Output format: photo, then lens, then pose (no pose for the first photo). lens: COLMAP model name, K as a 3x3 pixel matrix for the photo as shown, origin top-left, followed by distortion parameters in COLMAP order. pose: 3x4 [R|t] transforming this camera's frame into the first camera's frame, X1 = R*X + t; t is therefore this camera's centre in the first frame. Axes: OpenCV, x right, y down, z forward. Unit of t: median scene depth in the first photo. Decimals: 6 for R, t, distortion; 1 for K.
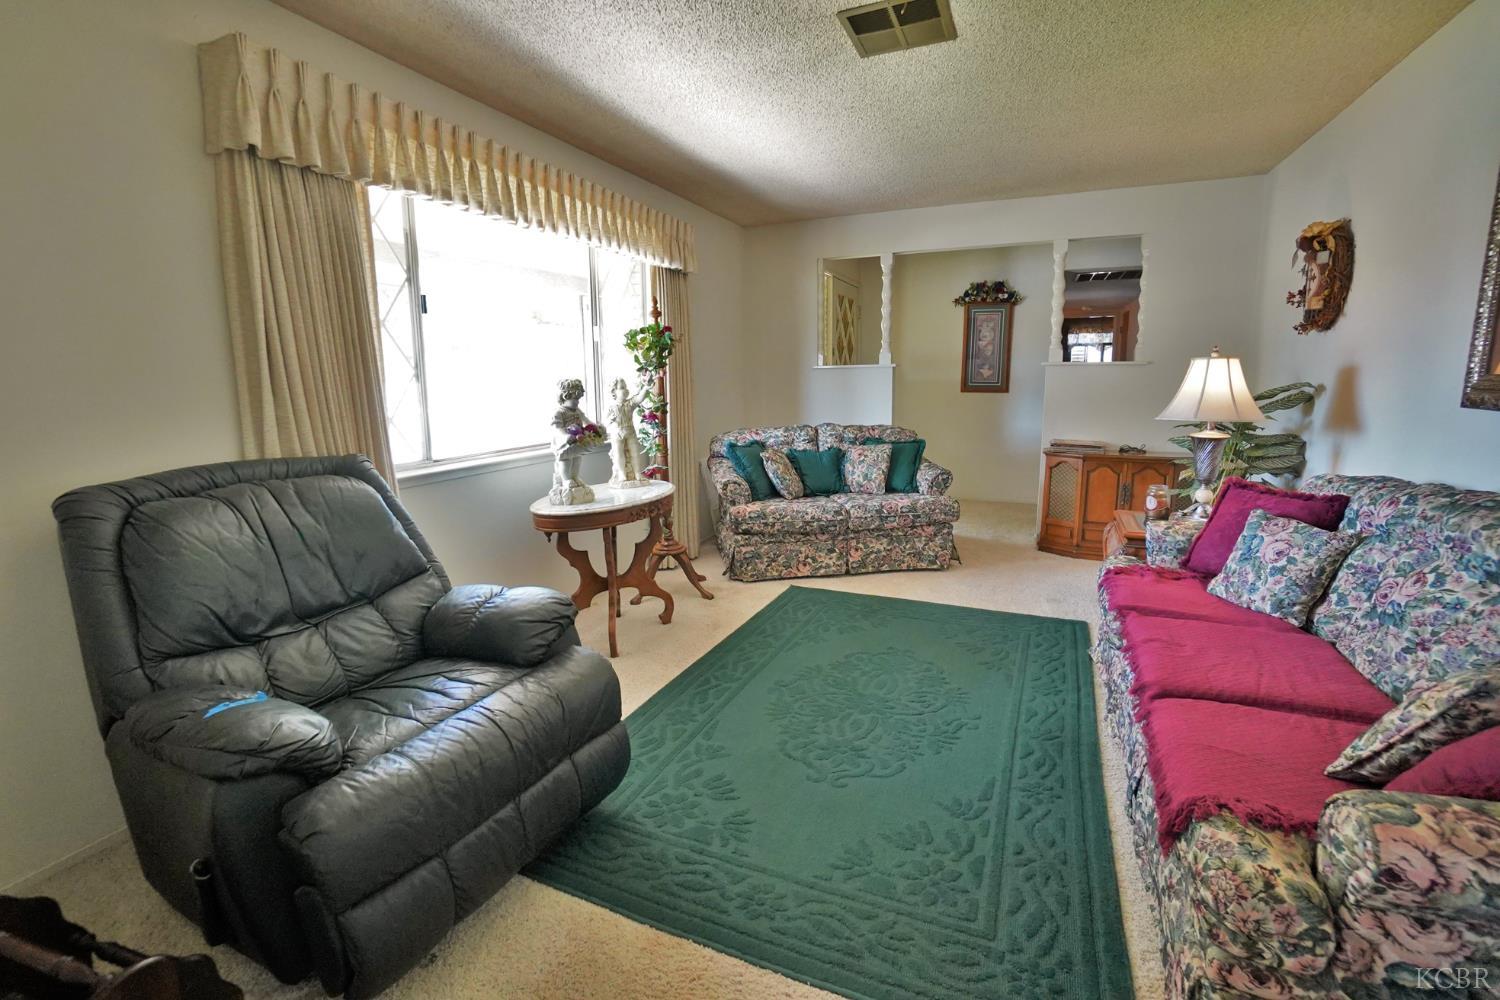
lens RADIAL K [[674.2, 0, 749.9], [0, 674.2, 506.1], [0, 0, 1]] dist [-0.042960, 0.017246]
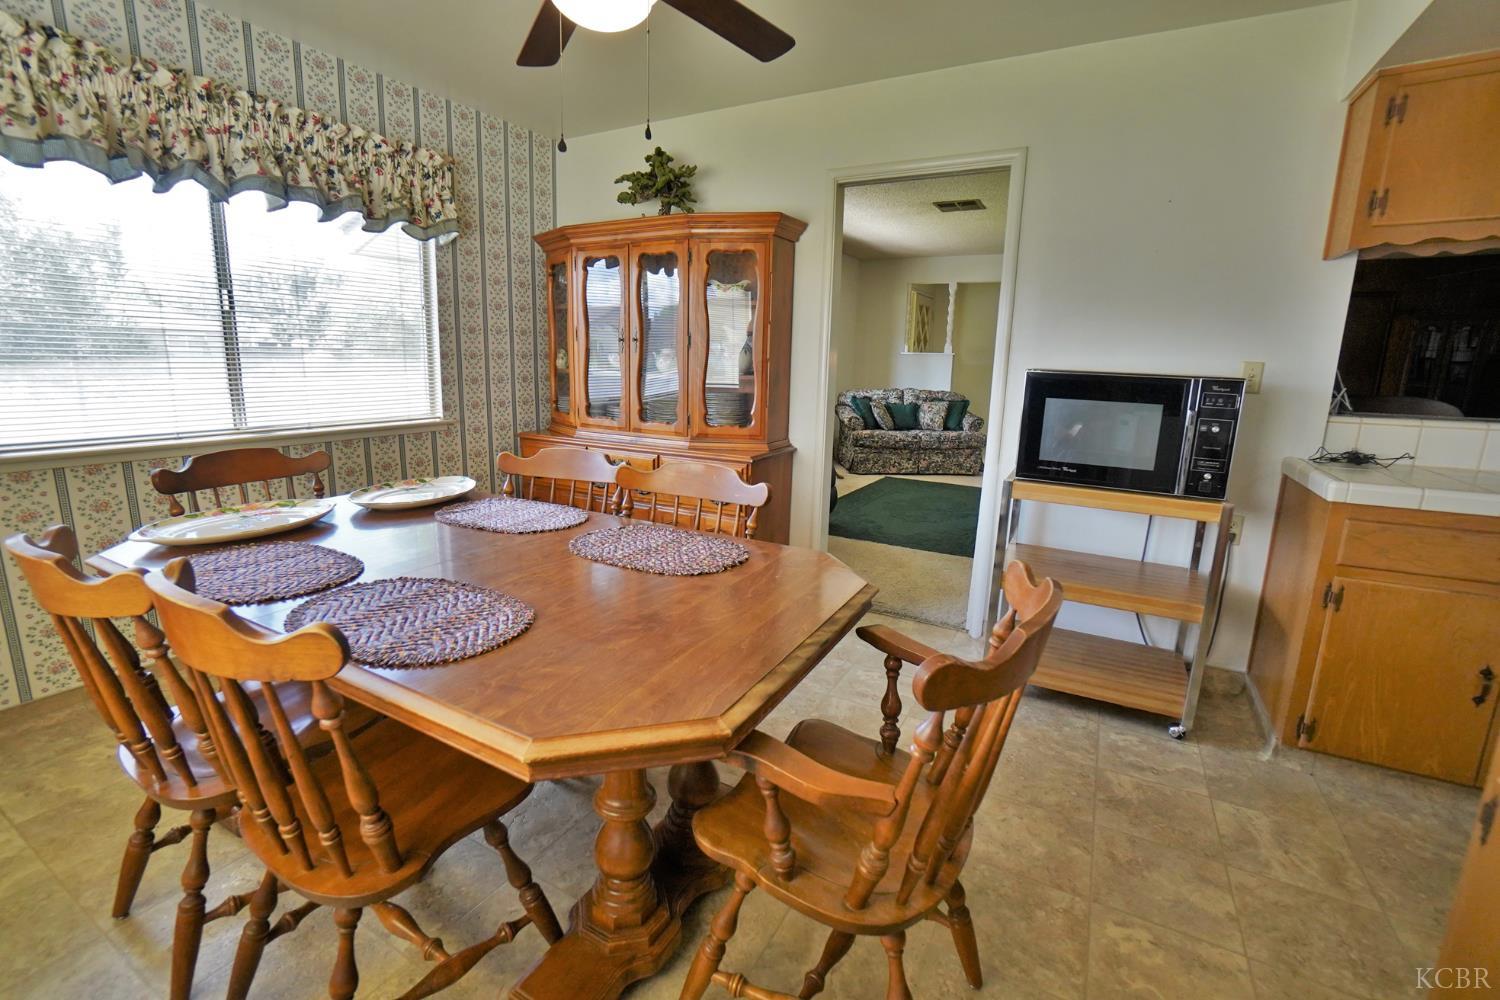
lens RADIAL K [[674.2, 0, 752.1], [0, 674.2, 499.7], [0, 0, 1]] dist [-0.042960, 0.017246]
pose [[0.994928, 0.052202, -0.085979, -0.119832], [-0.050597, 0.998504, 0.020739, 0.143103], [0.086933, -0.016283, 0.996081, -0.714910]]
